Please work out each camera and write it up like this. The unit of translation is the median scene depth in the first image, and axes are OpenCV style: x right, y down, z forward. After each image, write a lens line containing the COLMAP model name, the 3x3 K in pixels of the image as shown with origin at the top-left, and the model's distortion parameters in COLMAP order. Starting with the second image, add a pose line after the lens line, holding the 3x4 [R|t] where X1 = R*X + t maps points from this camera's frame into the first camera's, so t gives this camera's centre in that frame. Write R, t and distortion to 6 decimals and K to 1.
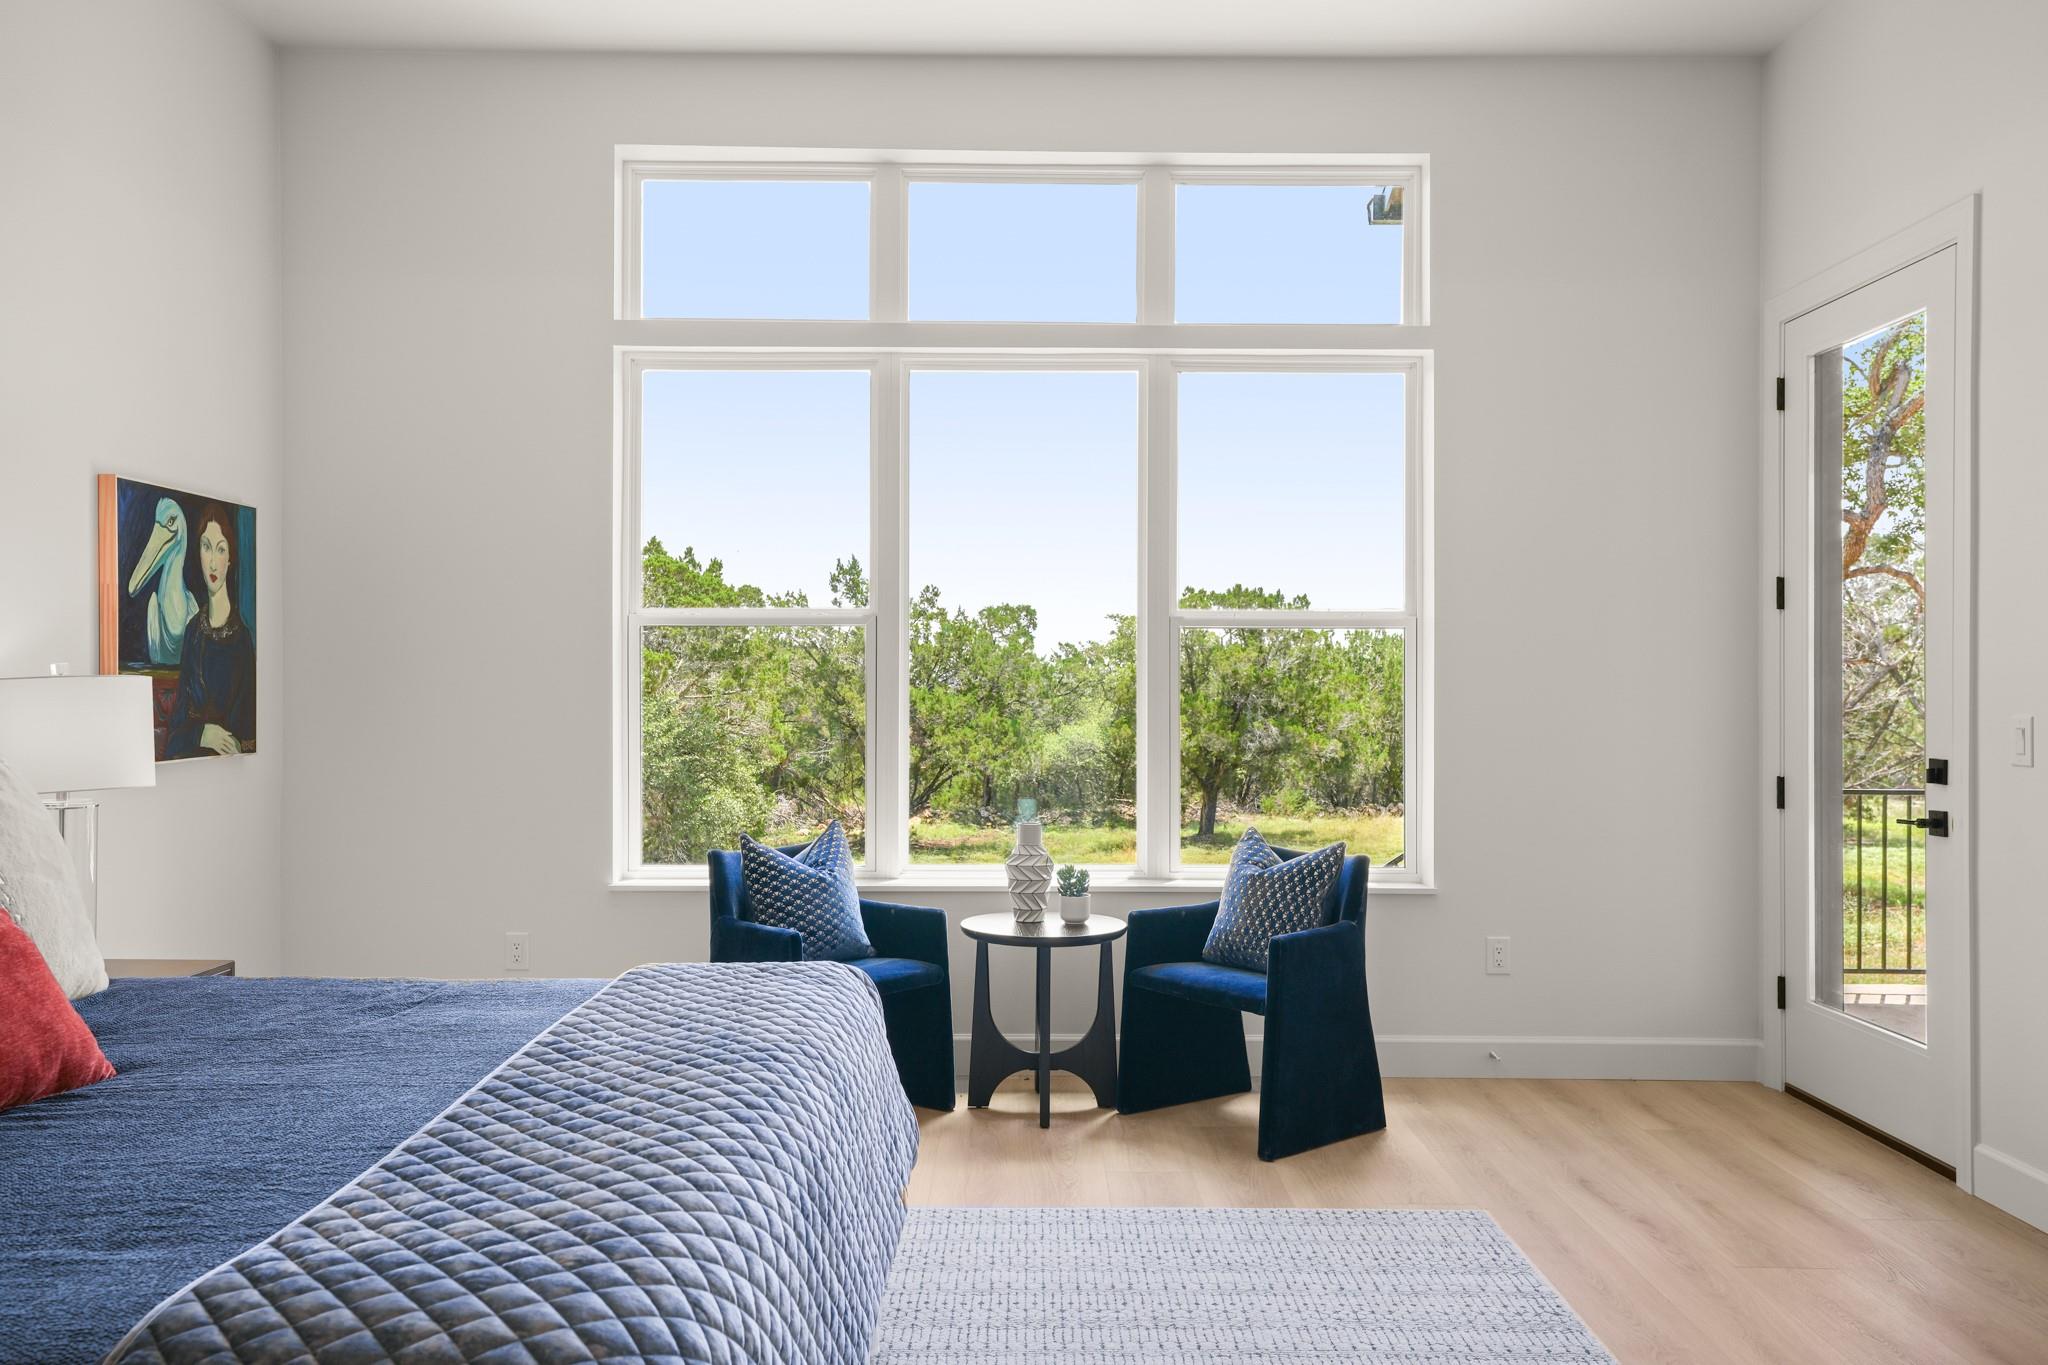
lens RADIAL K [[1631.4, 0, 1019.4], [0, 1631.4, 679.7], [0, 0, 1]] dist [0.027795, 0.014254]
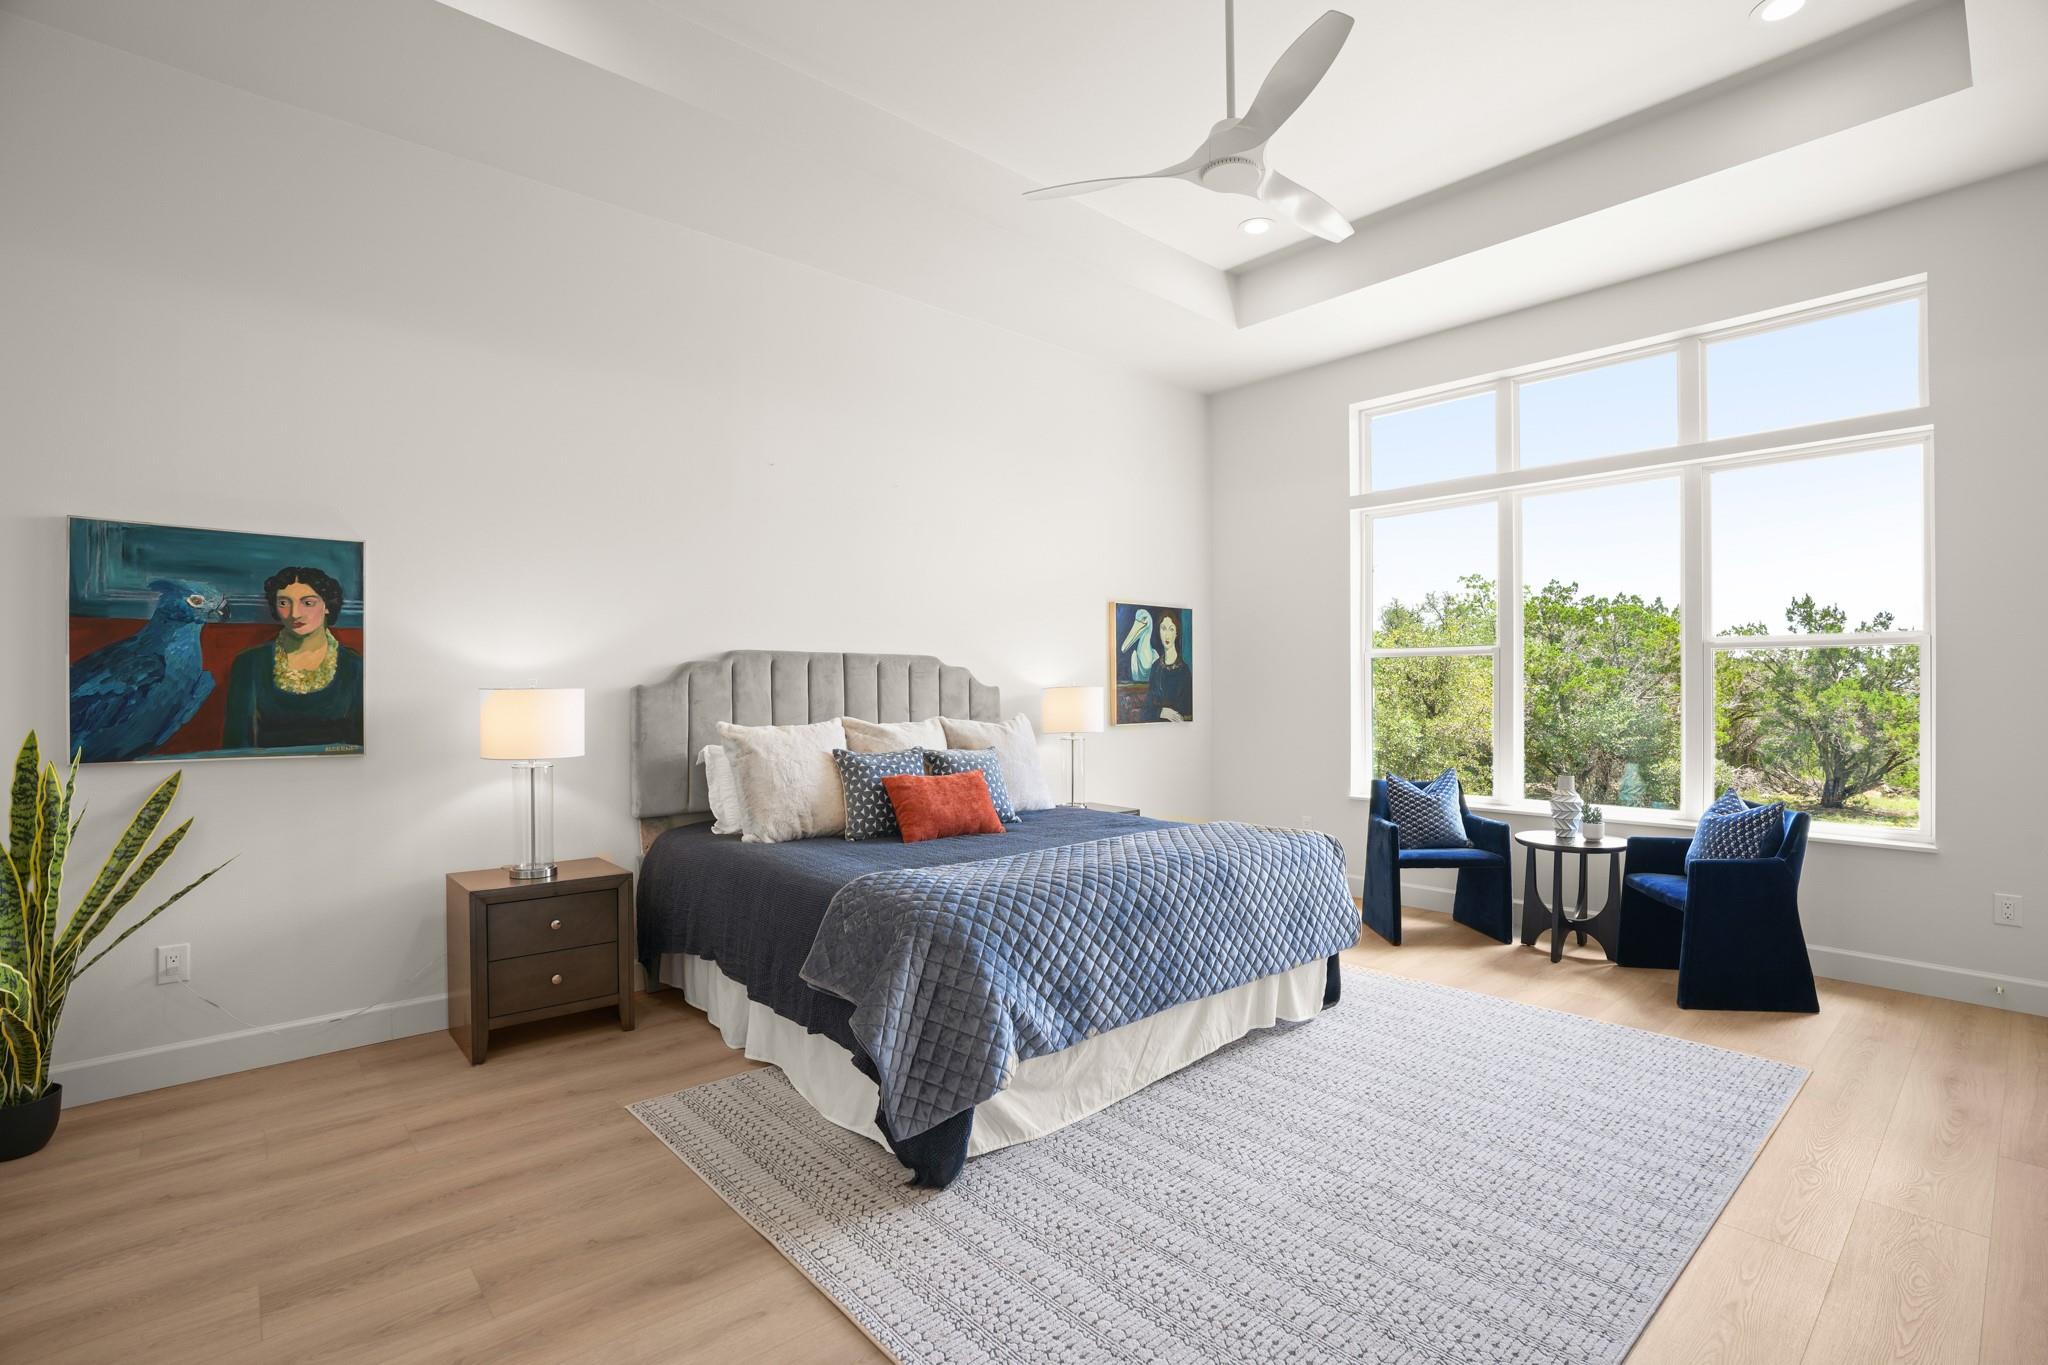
lens RADIAL K [[954.4, 0, 1033.8], [0, 954.4, 695.0], [0, 0, 1]] dist [-0.002414, 0.000546]
pose [[0.676603, 0.002041, -0.736345, 0.328681], [0.003838, 0.999973, 0.006298, 0.000693], [0.736338, -0.007088, 0.676577, -0.016298]]
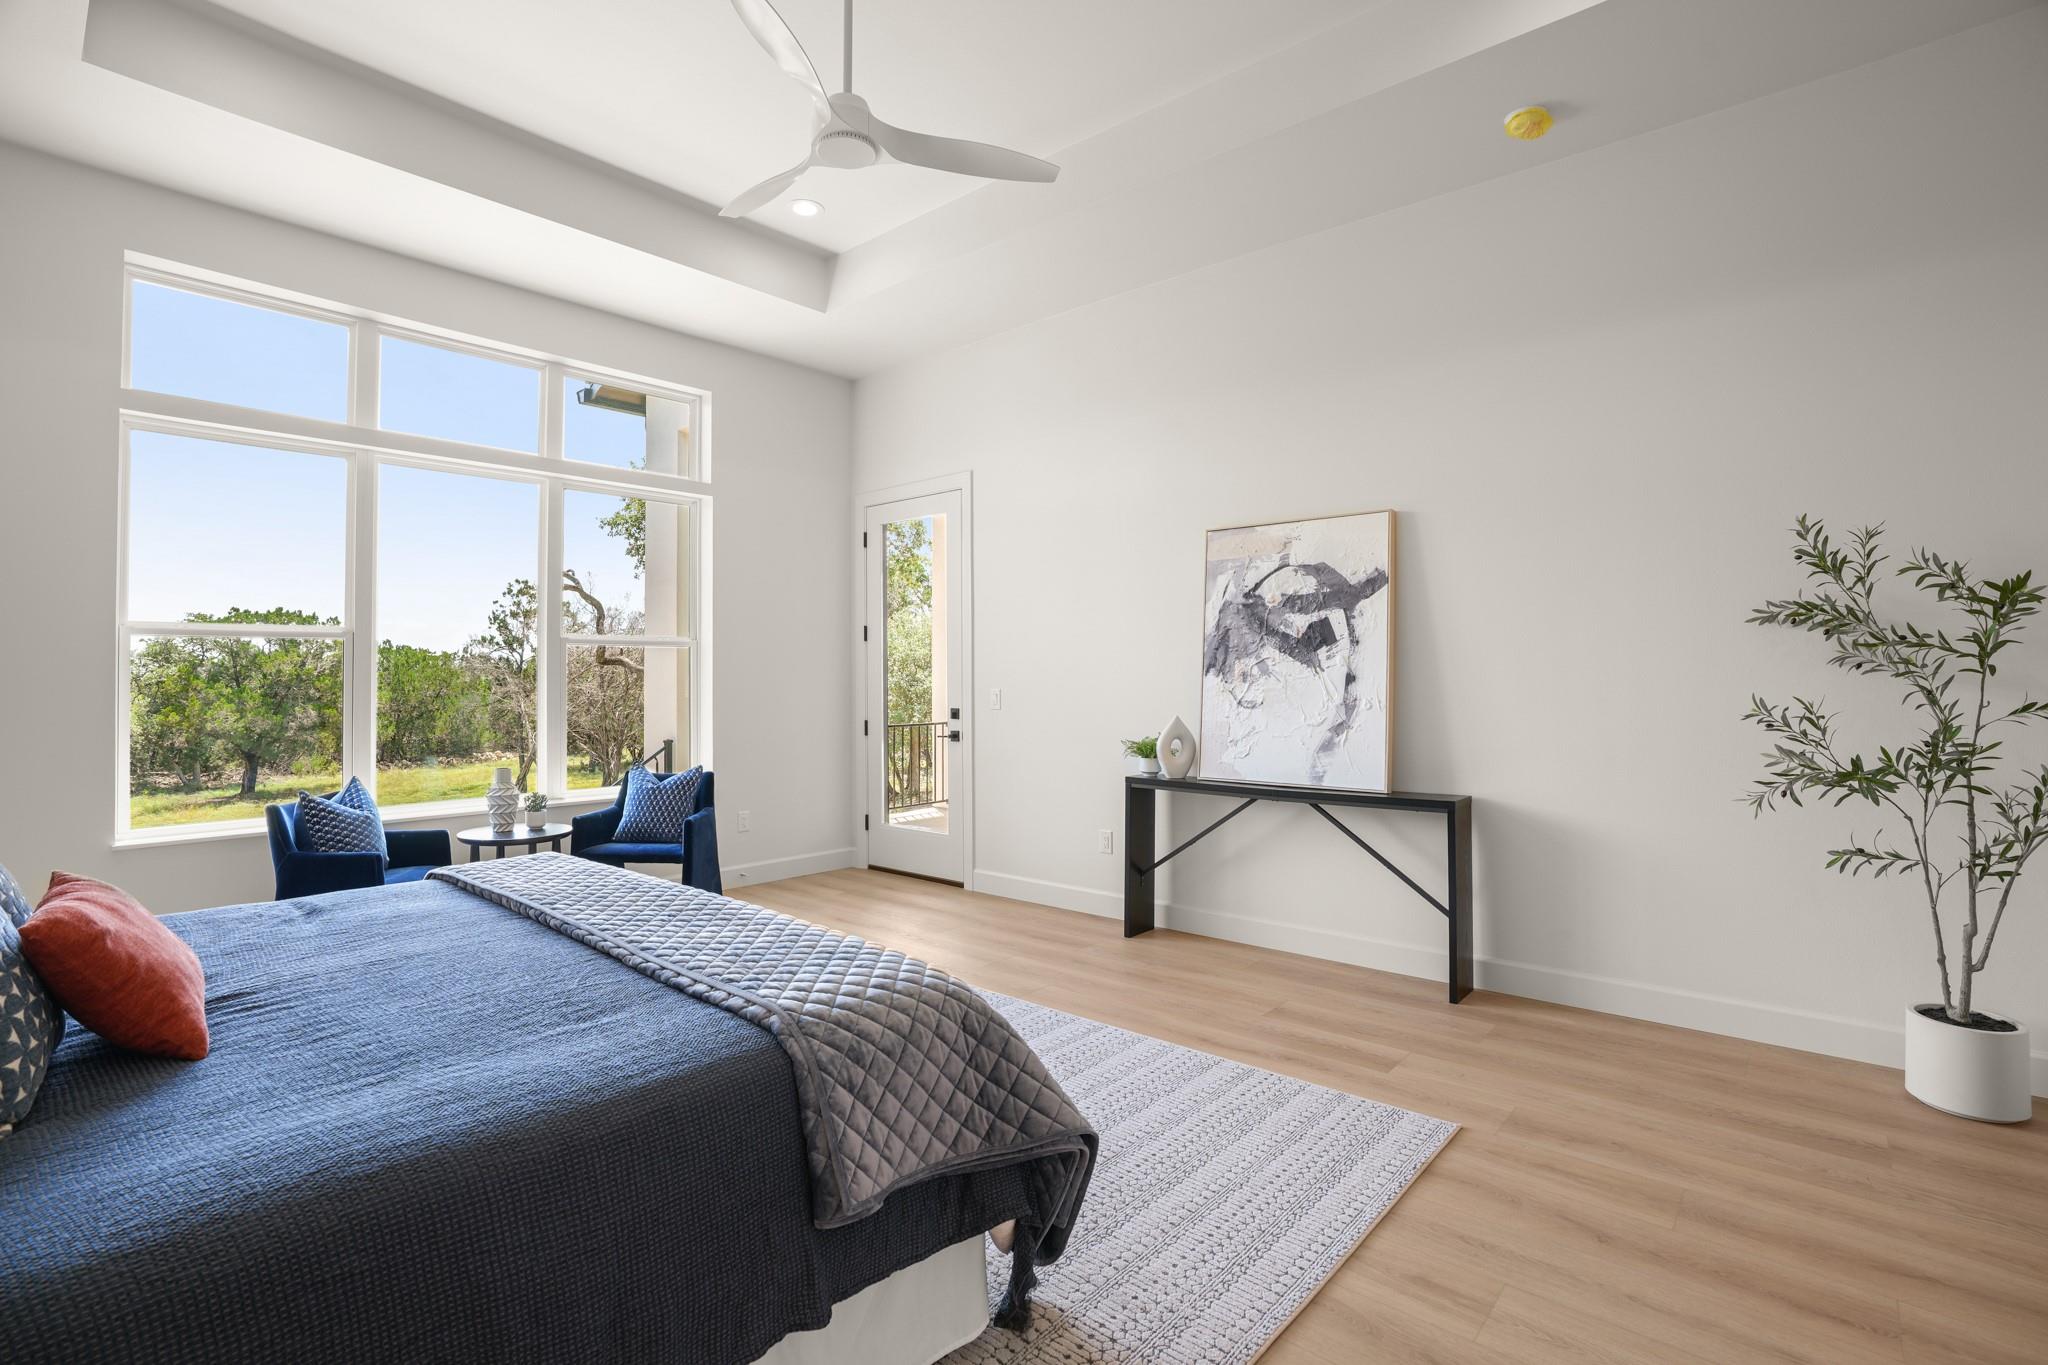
lens RADIAL K [[954.4, 0, 1029.7], [0, 954.4, 663.5], [0, 0, 1]] dist [-0.002414, 0.000546]
pose [[0.678567, 0.004402, 0.734526, -0.309820], [0.004703, 0.999936, -0.010337, -0.000780], [-0.734524, 0.010469, 0.678502, 0.006978]]
